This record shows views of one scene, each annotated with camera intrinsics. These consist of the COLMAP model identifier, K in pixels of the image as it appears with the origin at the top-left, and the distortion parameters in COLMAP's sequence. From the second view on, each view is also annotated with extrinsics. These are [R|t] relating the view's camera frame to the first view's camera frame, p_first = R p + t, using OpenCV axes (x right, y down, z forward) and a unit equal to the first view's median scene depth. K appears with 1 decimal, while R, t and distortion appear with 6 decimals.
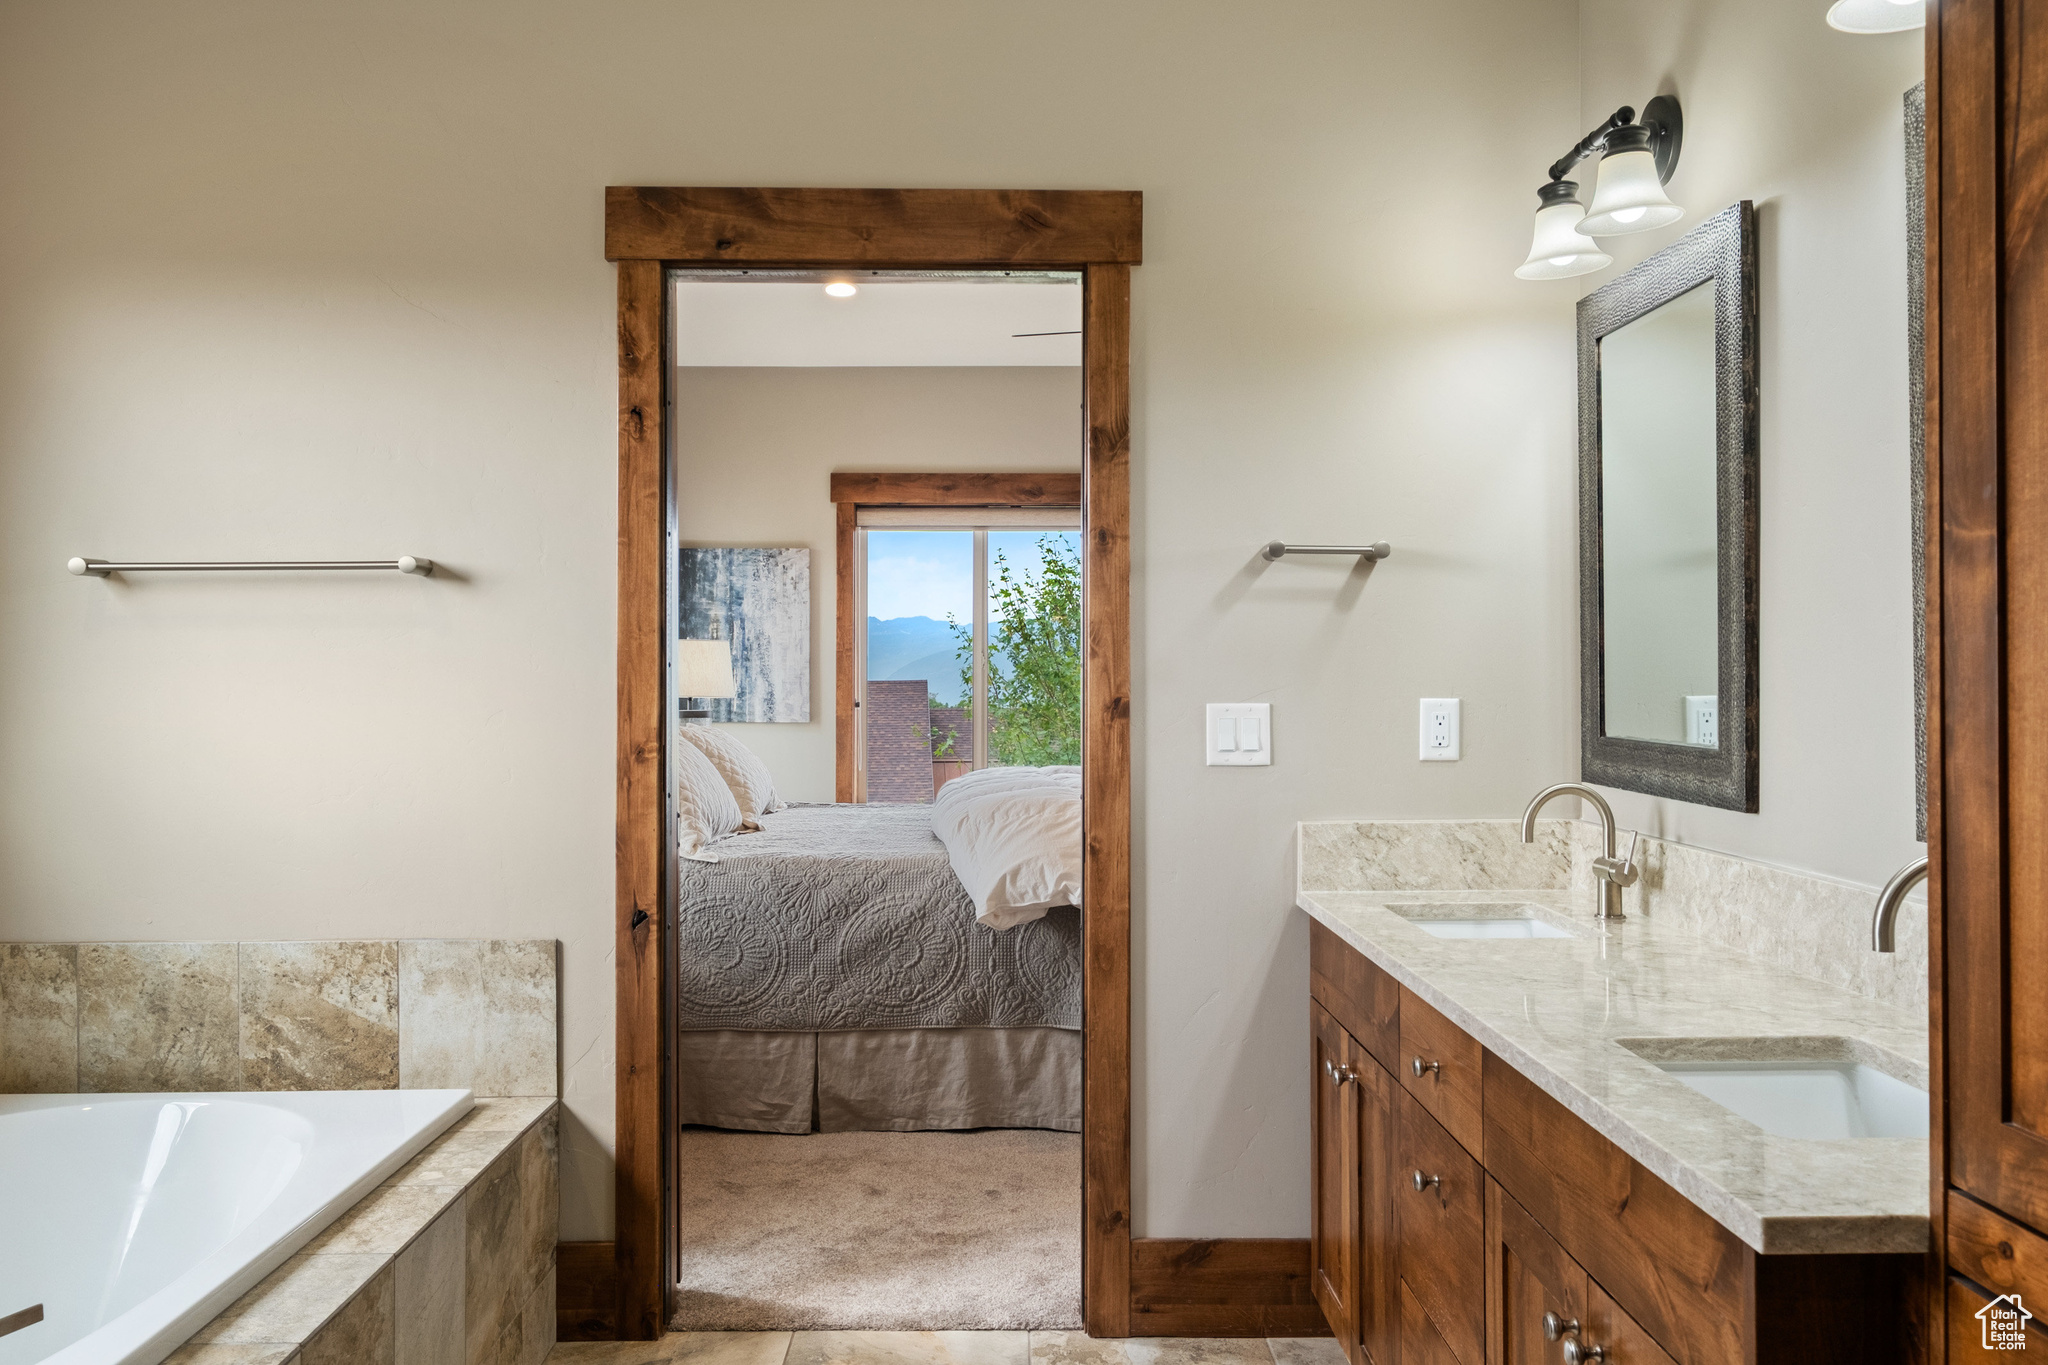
lens RADIAL K [[1598.1, 0, 1015.8], [0, 1598.1, 672.4], [0, 0, 1]] dist [-0.006869, -0.000881]
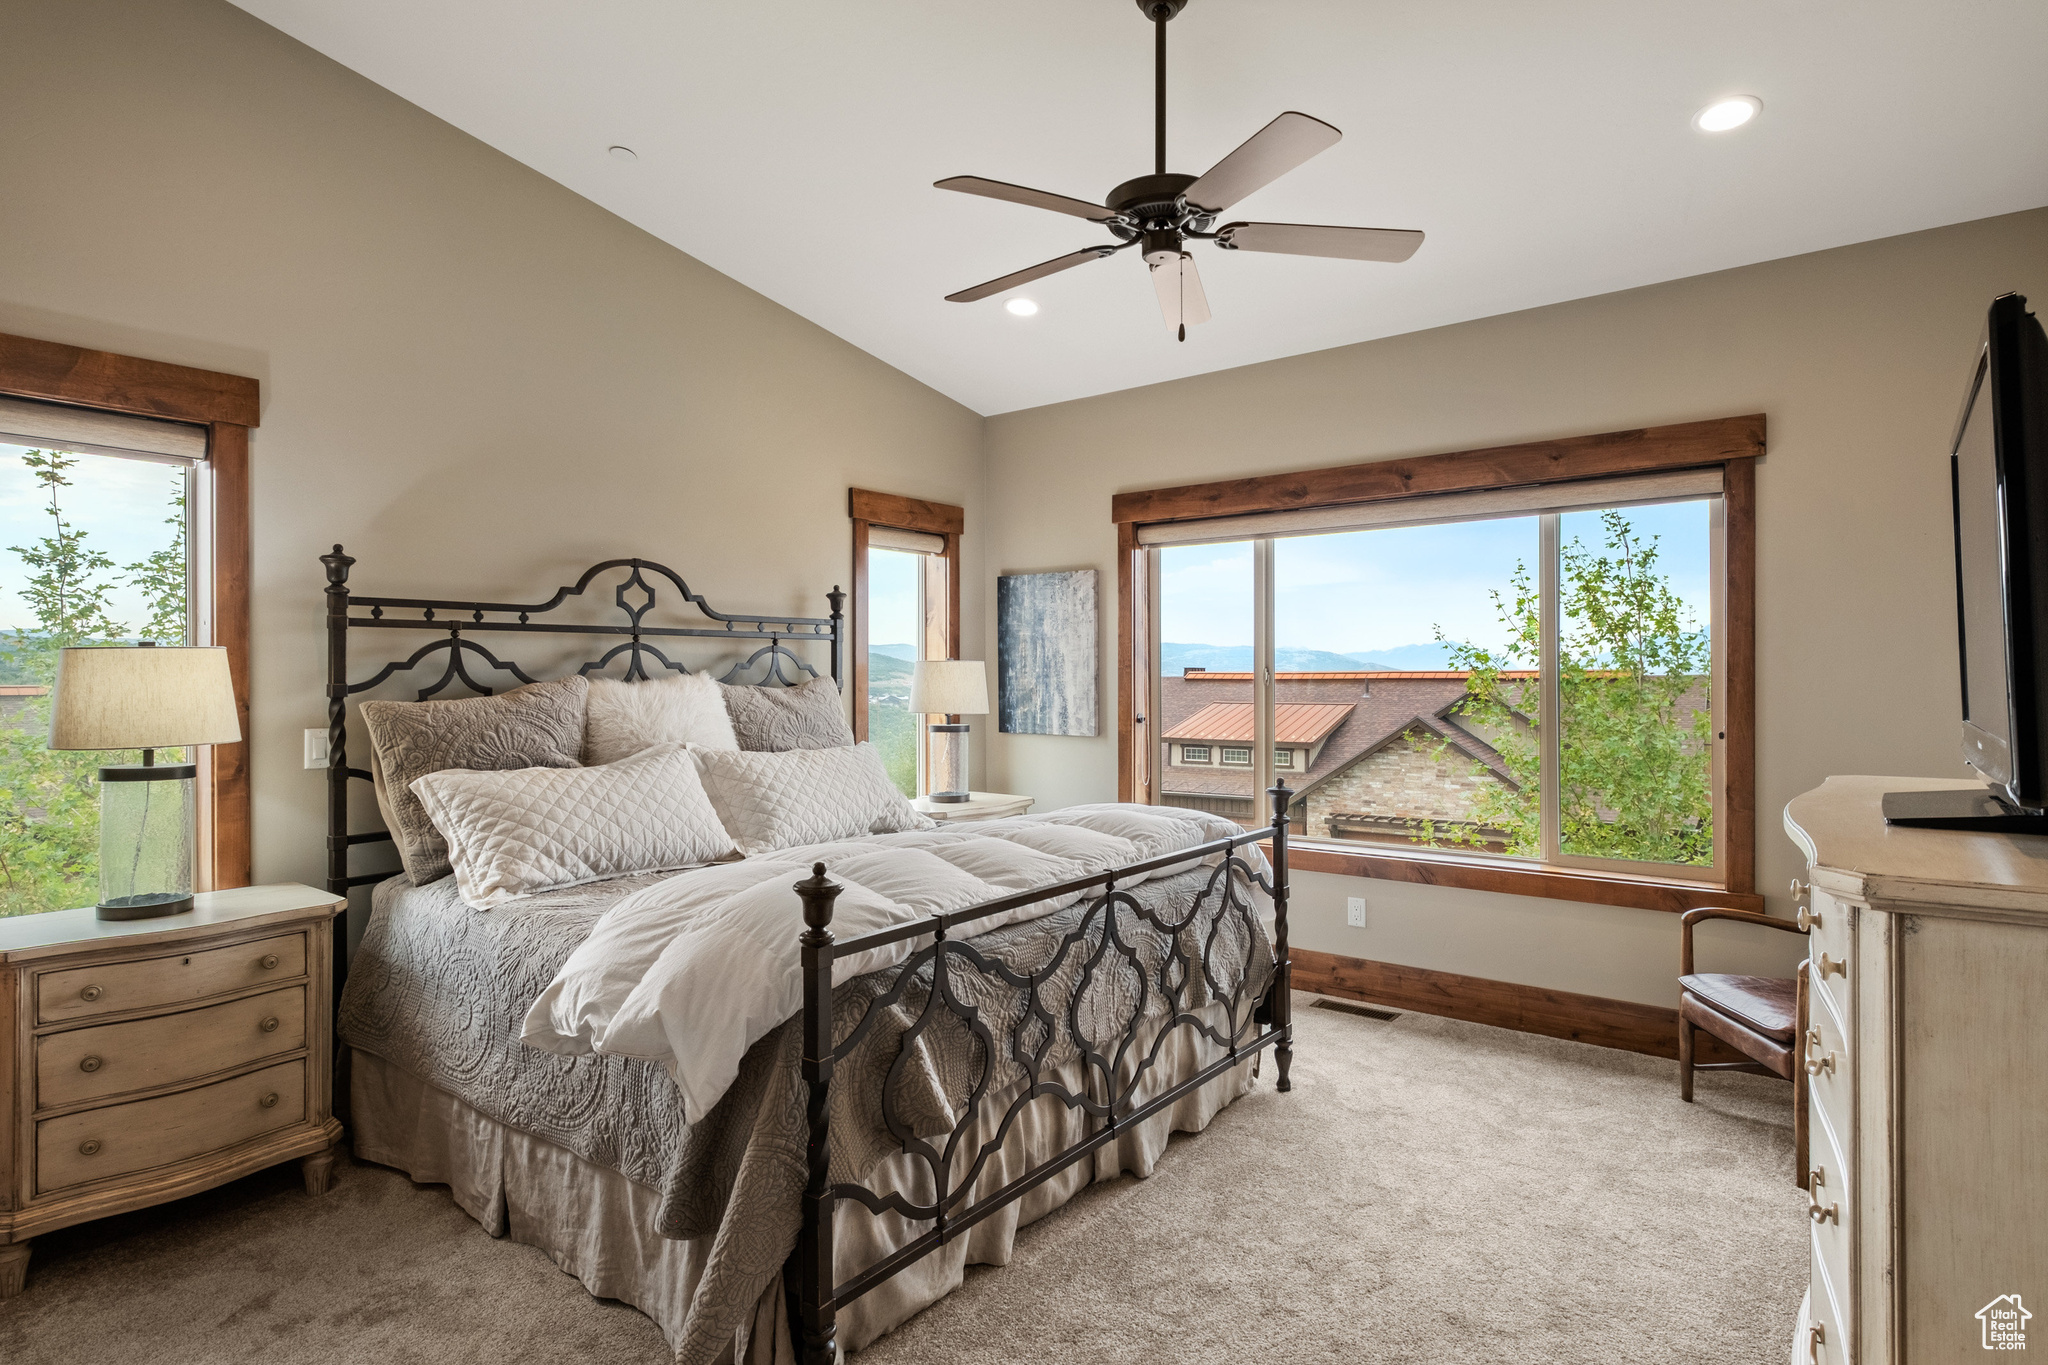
lens RADIAL K [[1083.7, 0, 1023.0], [0, 1083.7, 672.2], [0, 0, 1]] dist [0.004497, -0.003434]
pose [[0.787068, -0.003518, -0.616856, 0.270197], [0.005033, 0.999987, 0.000718, -0.011361], [0.616846, -0.003670, 0.787075, 0.414653]]
